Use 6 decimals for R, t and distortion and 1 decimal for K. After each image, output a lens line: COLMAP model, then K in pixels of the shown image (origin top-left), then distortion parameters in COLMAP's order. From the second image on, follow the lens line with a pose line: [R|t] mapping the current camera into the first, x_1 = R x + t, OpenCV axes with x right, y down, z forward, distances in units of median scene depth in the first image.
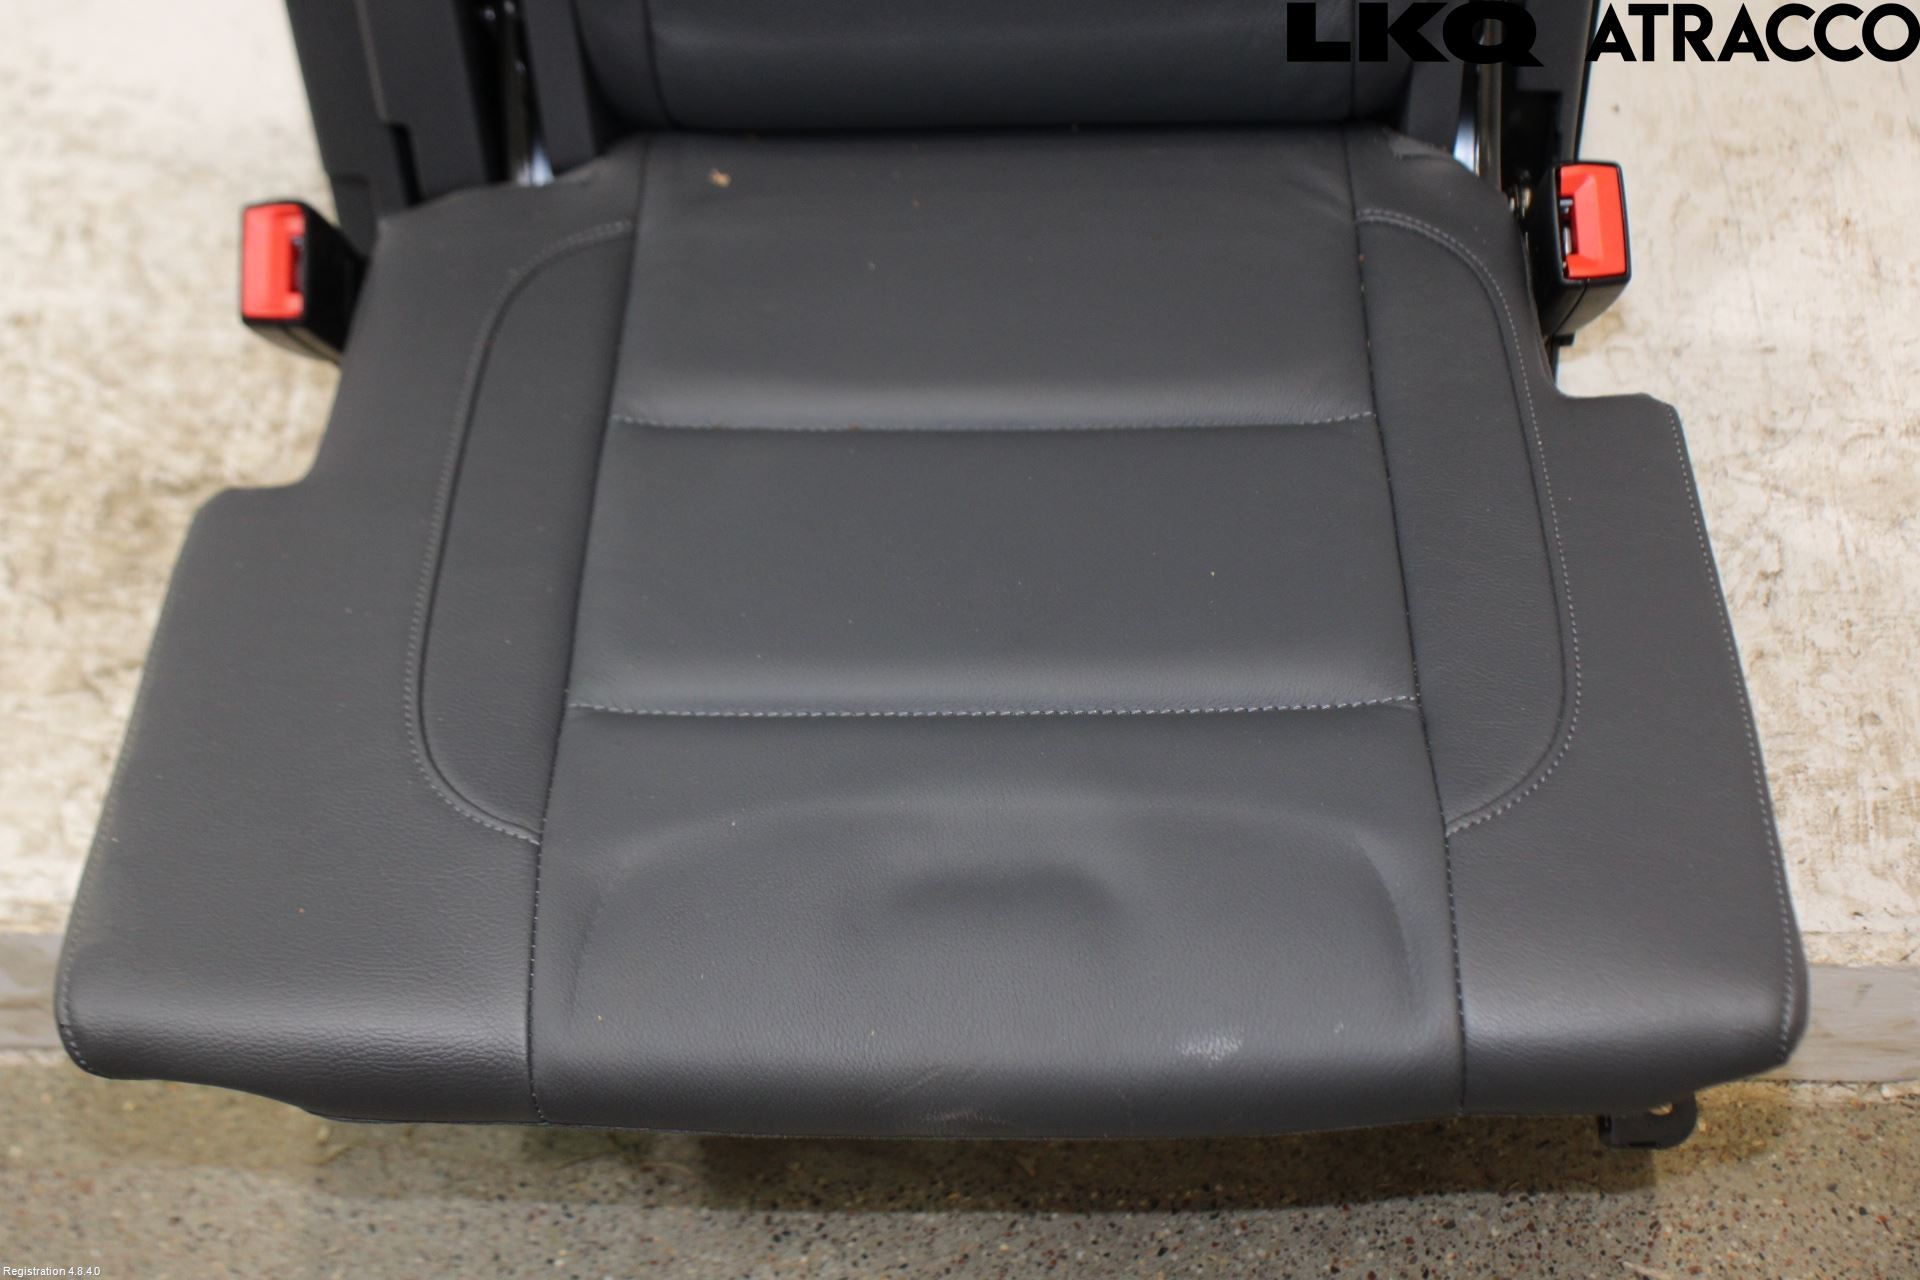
lens RADIAL K [[2803.3, 0, 960.0], [0, 2803.3, 640.0], [0, 0, 1]] dist [0.007696, 0.435144]
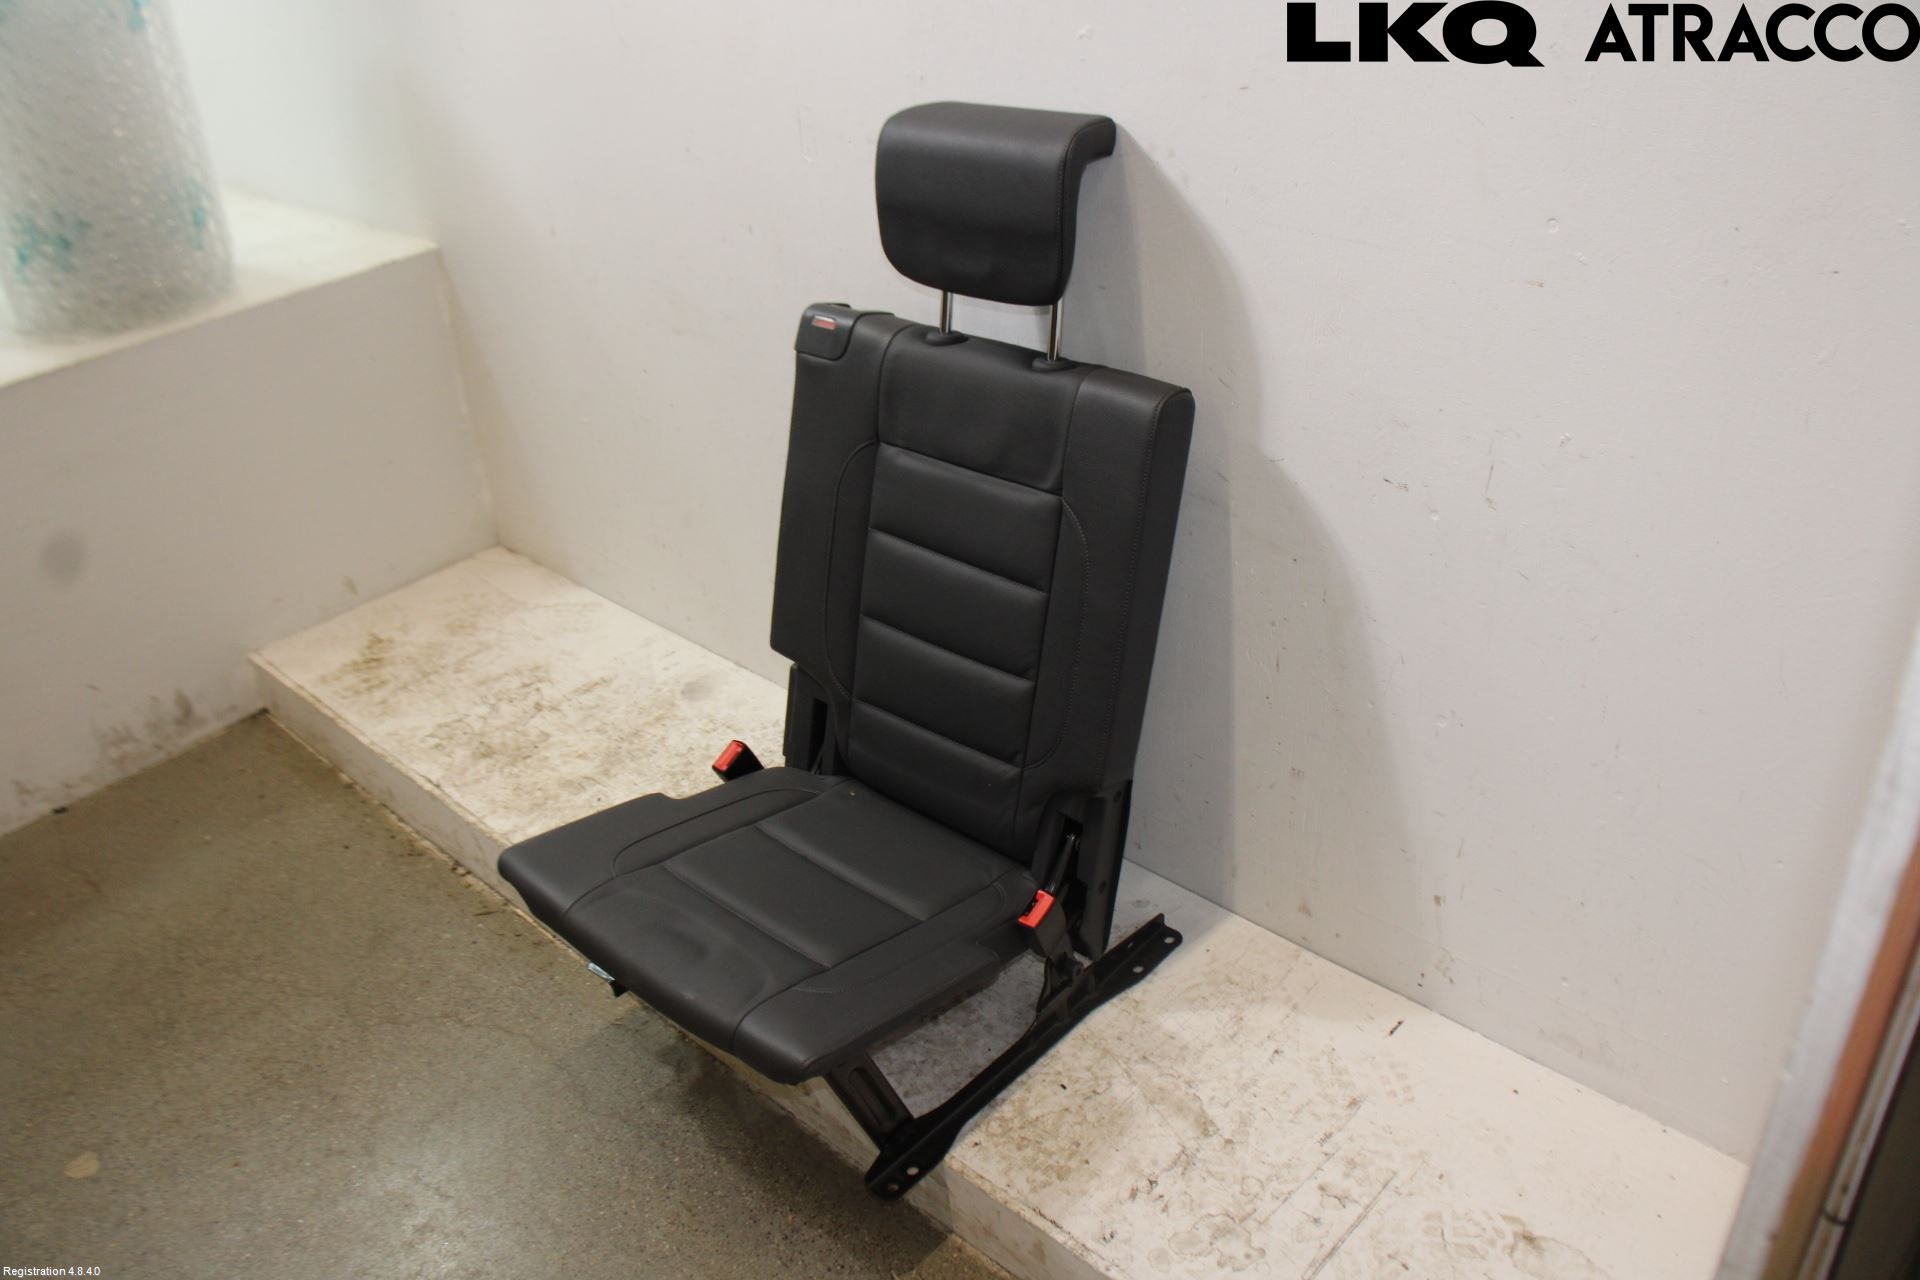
lens RADIAL K [[1614.2, 0, 960.0], [0, 1614.2, 640.0], [0, 0, 1]] dist [-0.132398, 0.002923]
pose [[0.755665, 0.329404, -0.566095, 0.850997], [-0.533559, 0.810880, -0.240392, 0.056898], [0.379849, 0.483701, 0.788510, -0.400244]]
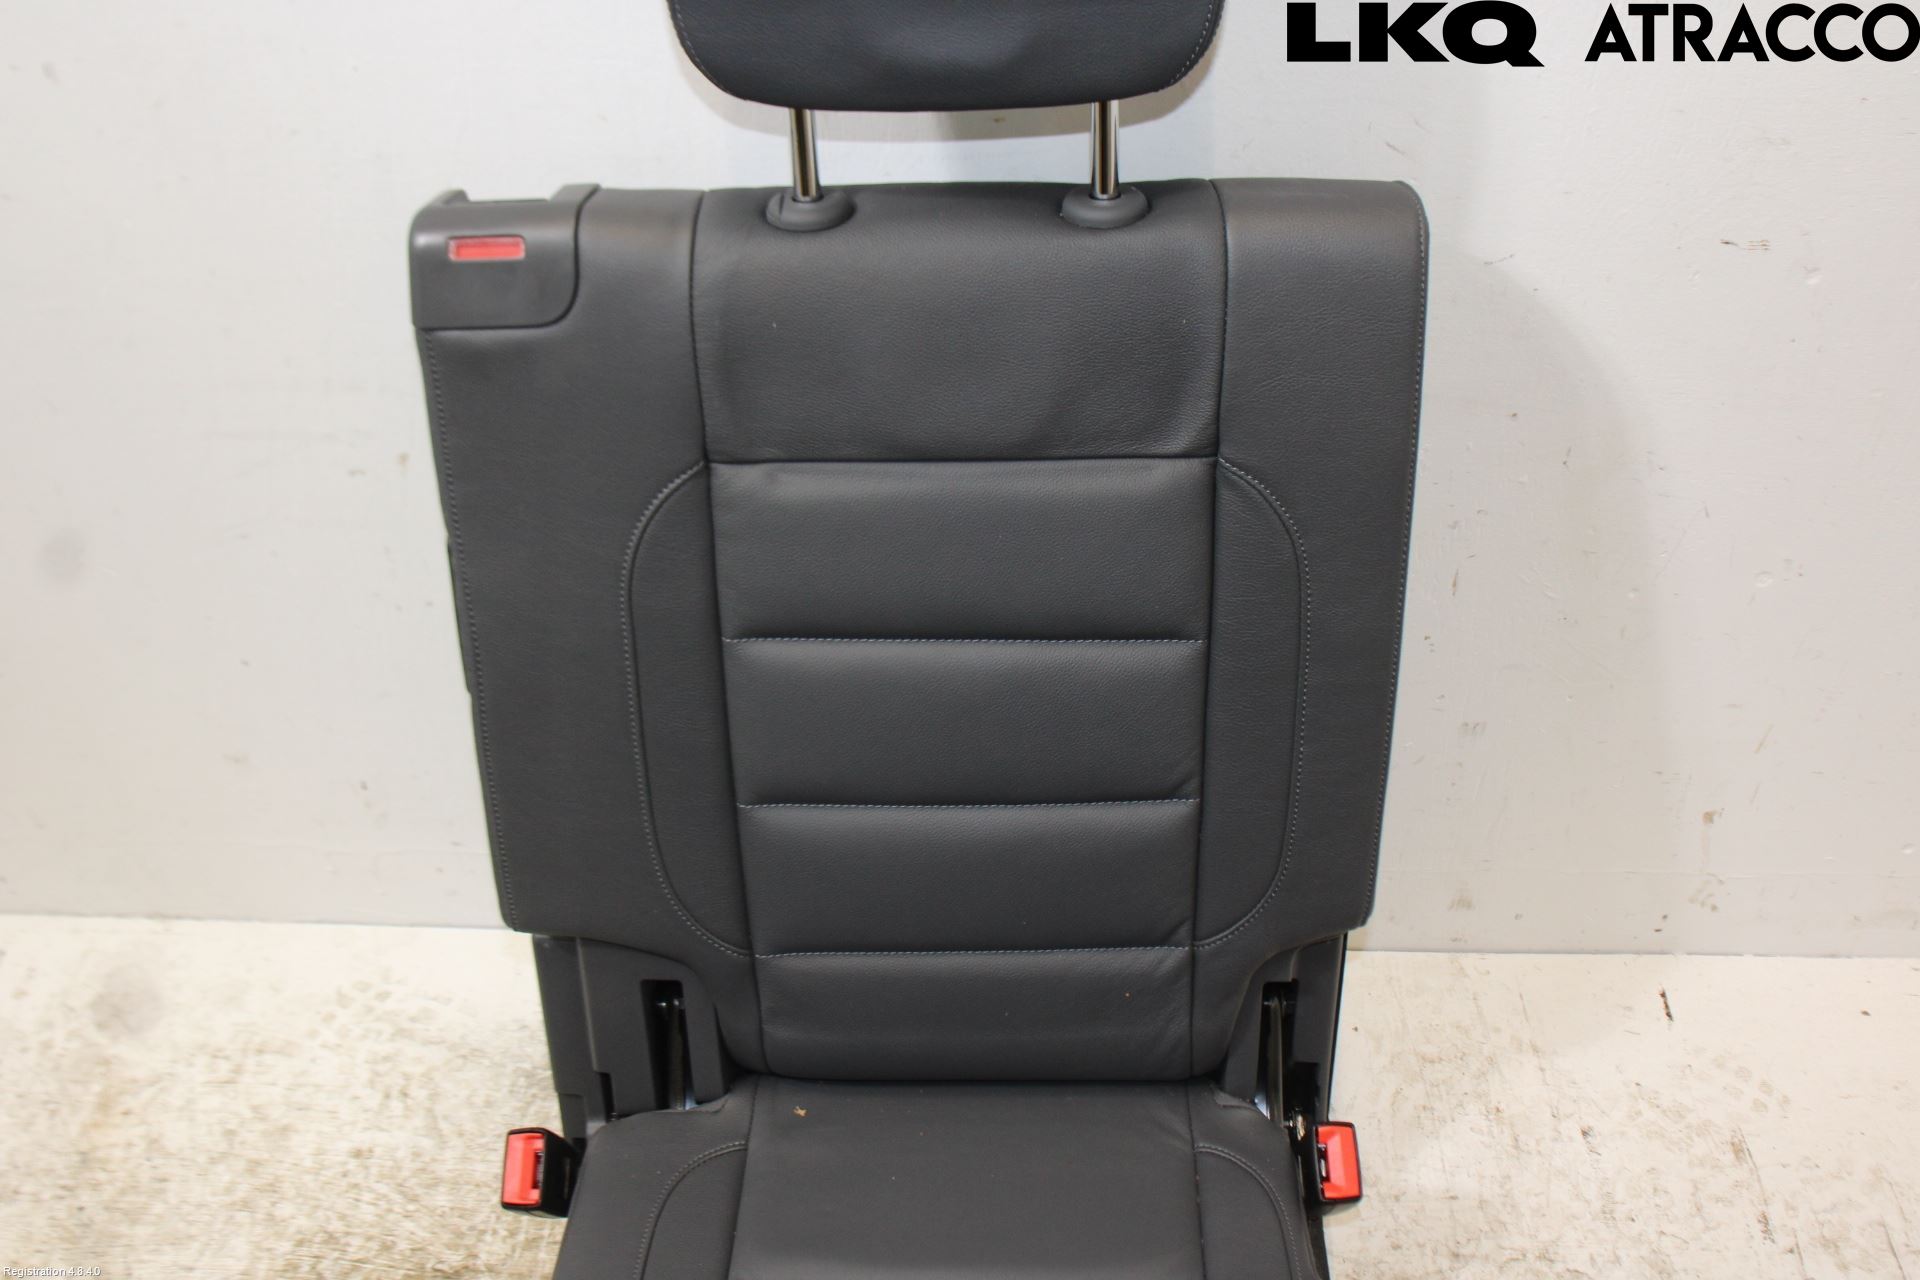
lens RADIAL K [[1901.6, 0, 955.0], [0, 1901.6, 625.5], [0, 0, 1]] dist [-0.132290, 0.199592]
pose [[0.999822, 0.018373, 0.004316, -0.005713], [-0.016585, 0.964482, -0.263627, -0.132377], [-0.009006, 0.263508, 0.964615, -0.105737]]
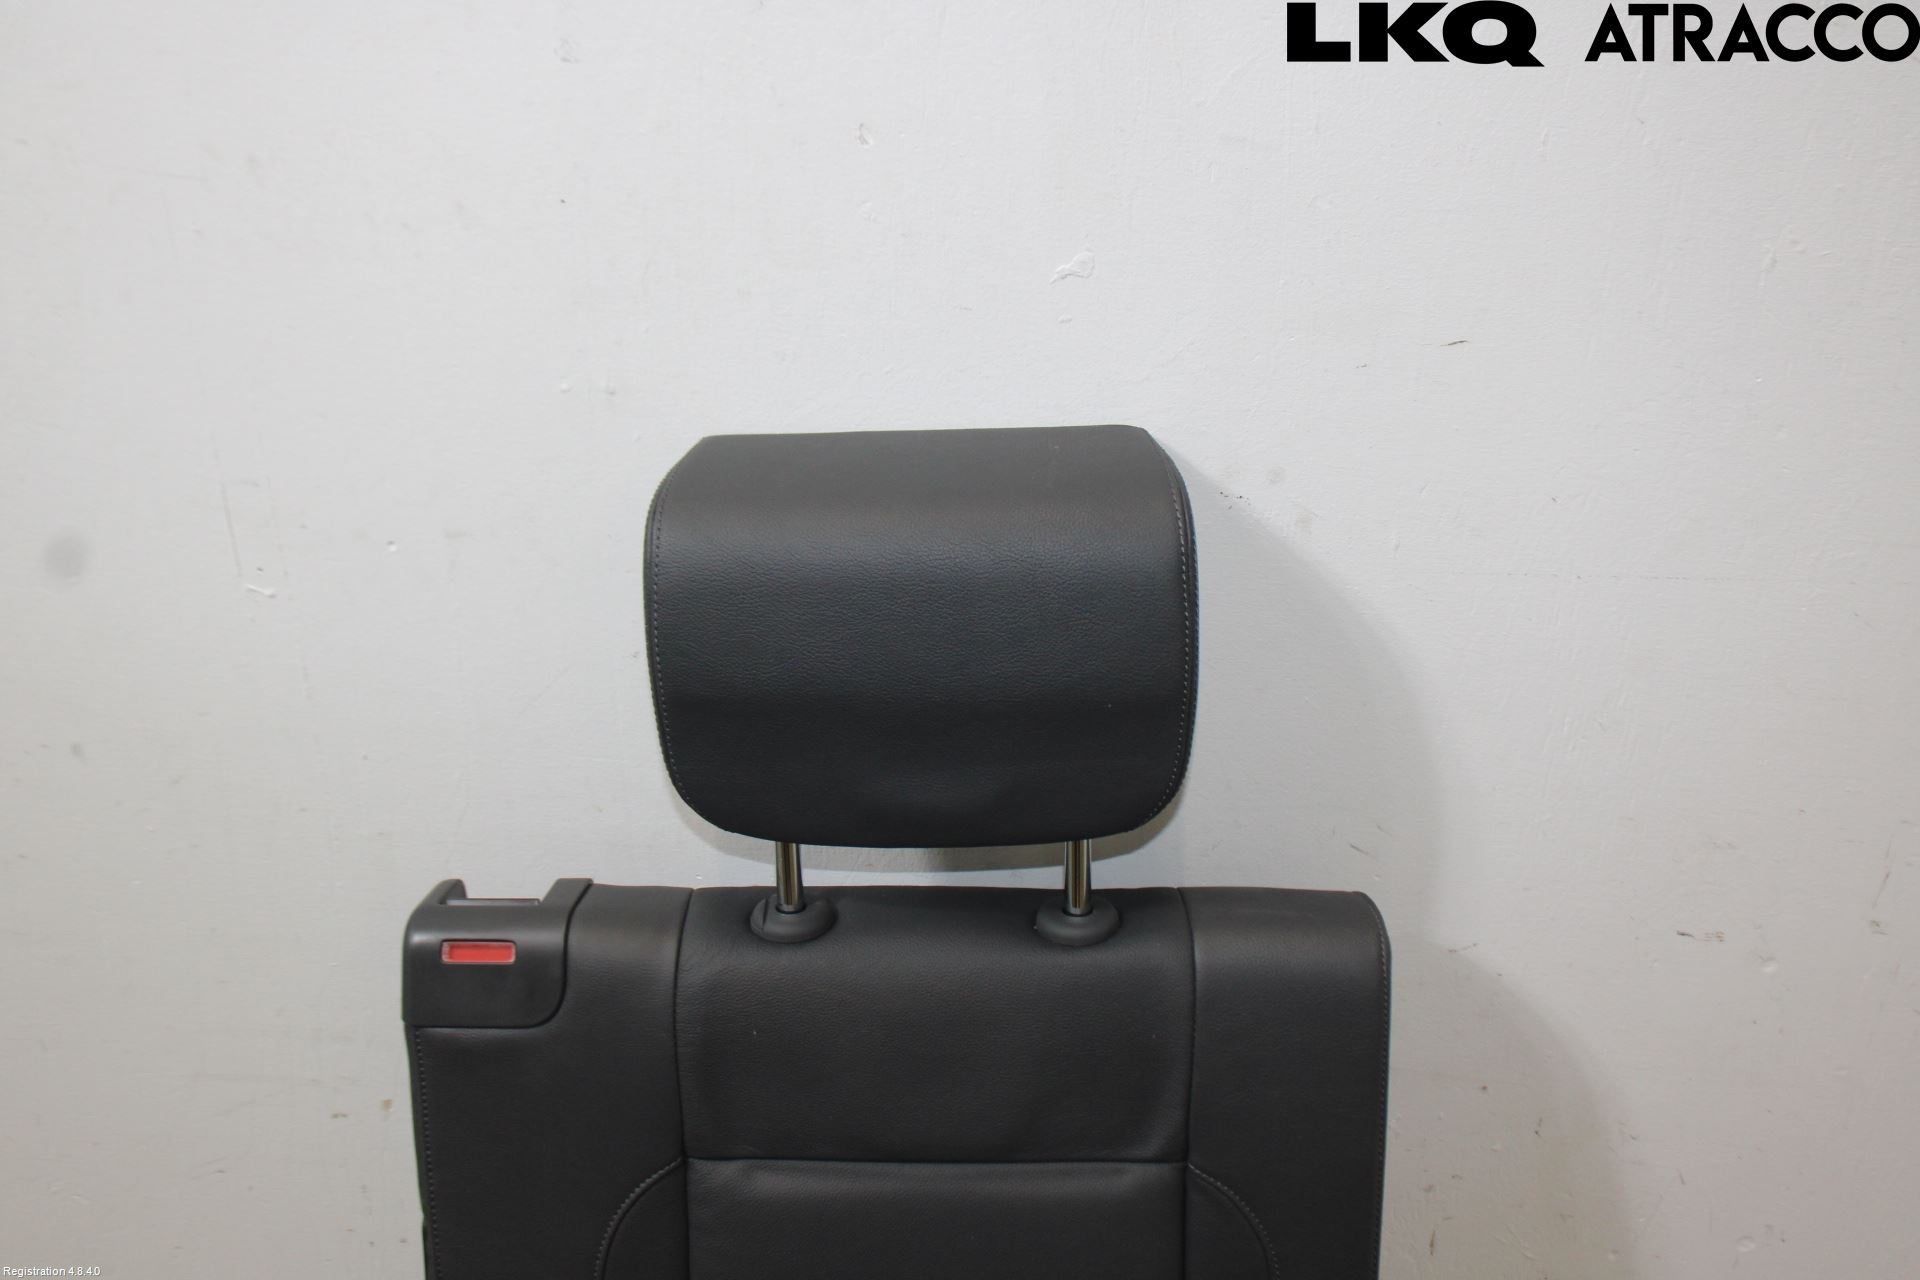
lens RADIAL K [[1901.6, 0, 955.0], [0, 1901.6, 625.5], [0, 0, 1]] dist [-0.132290, 0.199592]
pose [[0.999354, 0.035938, -0.001000, 0.000241], [-0.032006, 0.876662, -0.480042, -0.225295], [-0.016375, 0.479763, 0.877245, -0.169468]]
